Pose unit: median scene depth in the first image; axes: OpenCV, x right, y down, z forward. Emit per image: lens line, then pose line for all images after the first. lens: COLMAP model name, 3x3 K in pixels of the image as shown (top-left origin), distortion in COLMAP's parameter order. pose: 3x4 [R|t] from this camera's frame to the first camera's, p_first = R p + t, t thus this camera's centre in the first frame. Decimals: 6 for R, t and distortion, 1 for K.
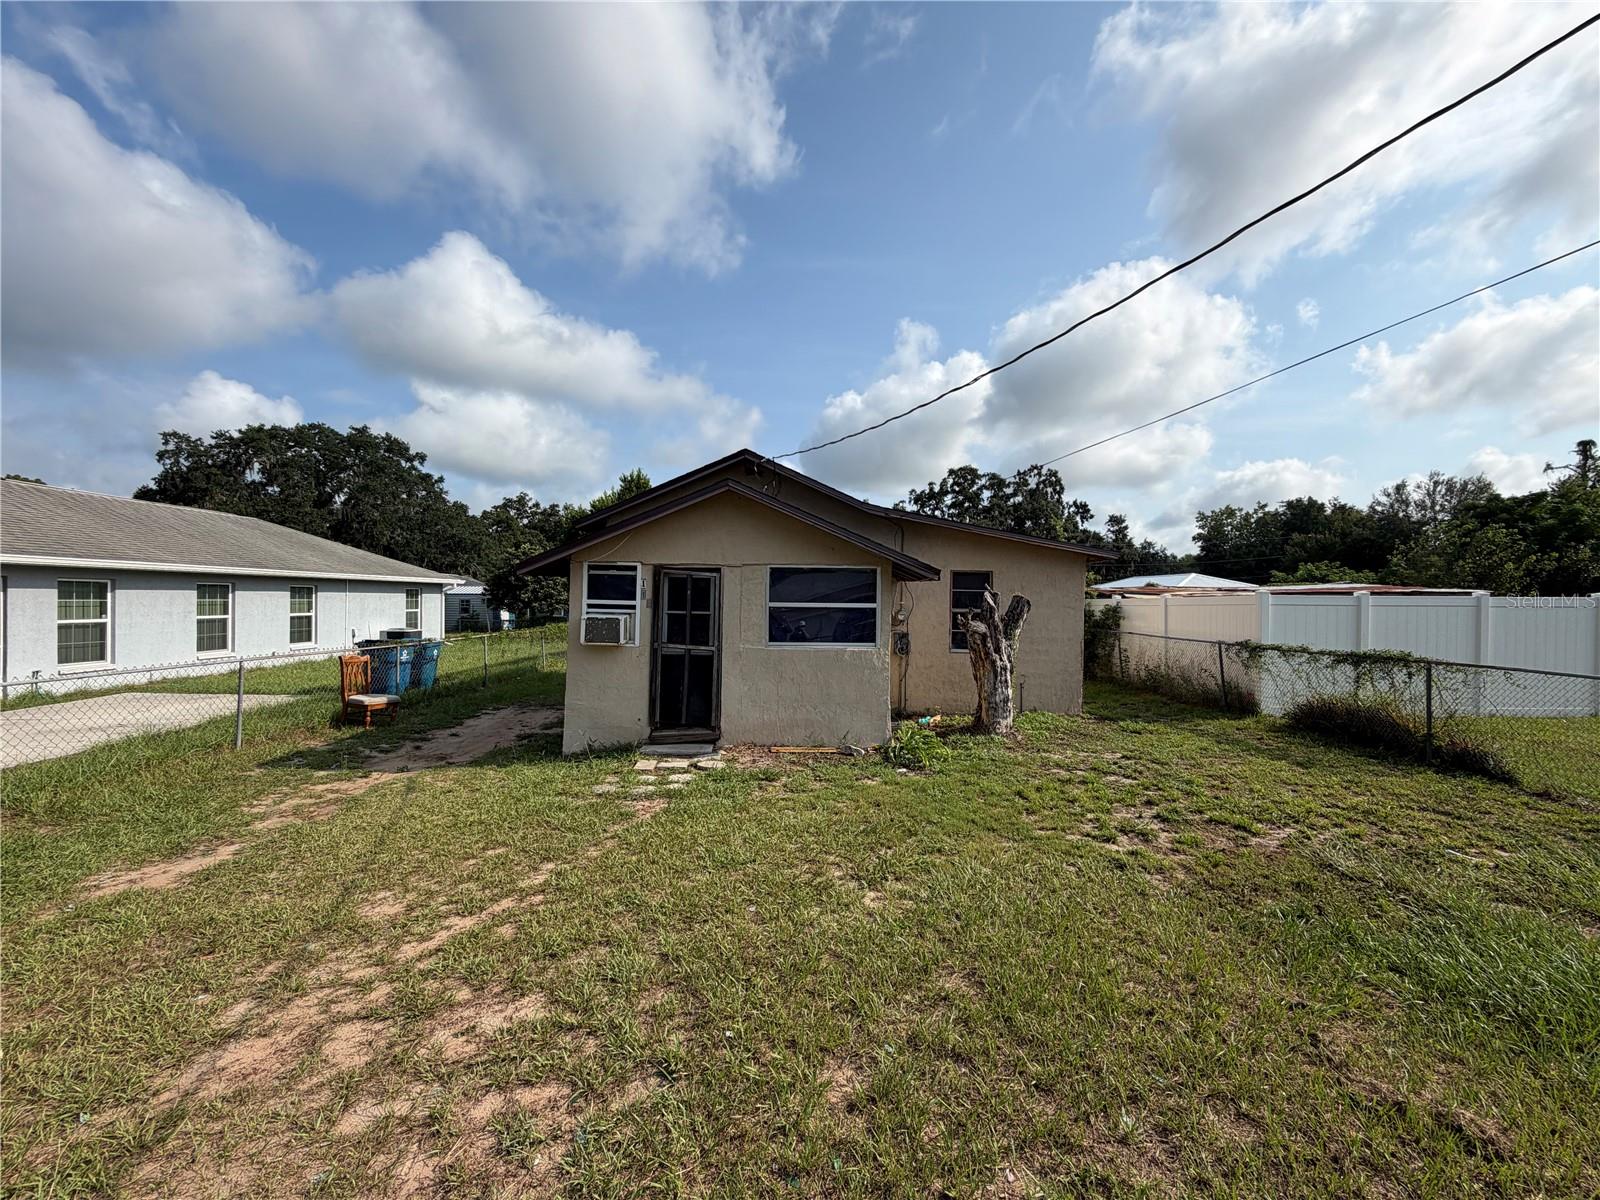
lens RADIAL K [[635.6, 0, 796.1], [0, 635.6, 600.5], [0, 0, 1]] dist [-0.012896, 0.001437]
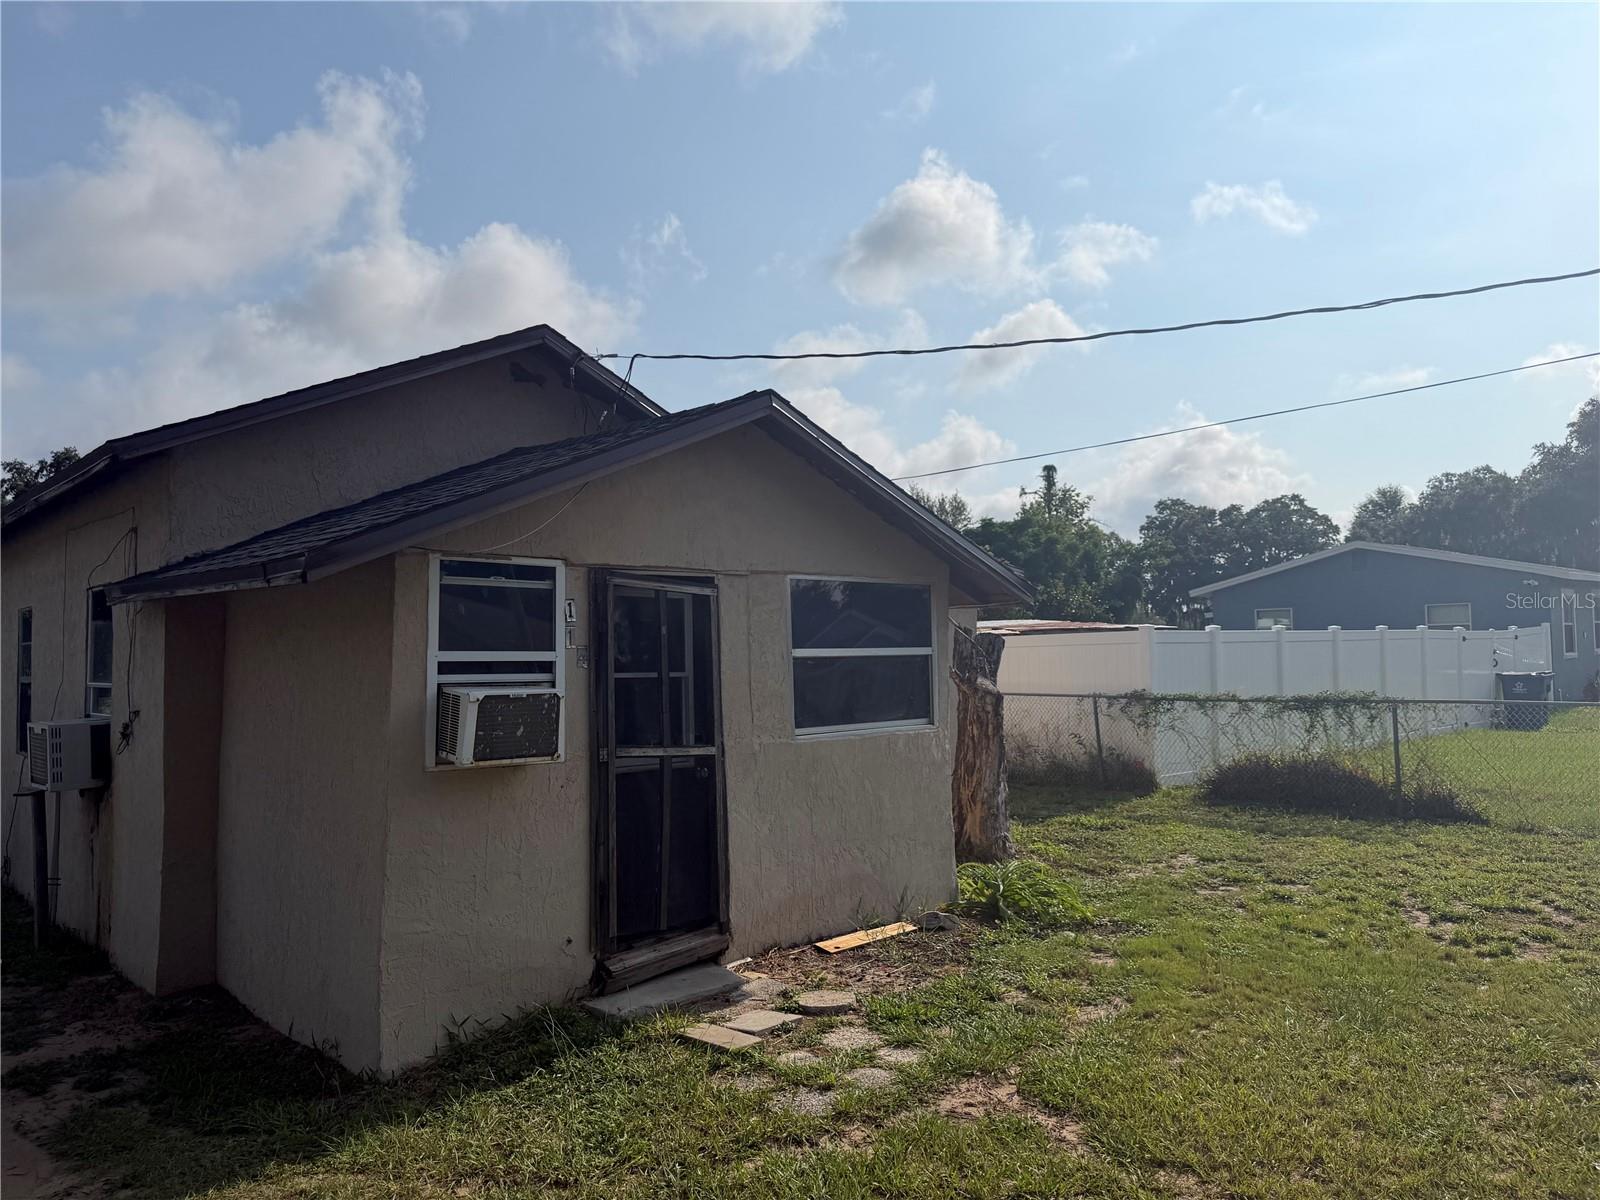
lens RADIAL K [[1115.8, 0, 787.0], [0, 1115.8, 592.2], [0, 0, 1]] dist [0.044856, -0.074533]
pose [[0.740034, 0.015429, 0.672393, -0.693303], [0.023954, 0.998498, -0.049277, 0.001862], [-0.672143, 0.052573, 0.738552, 0.392727]]
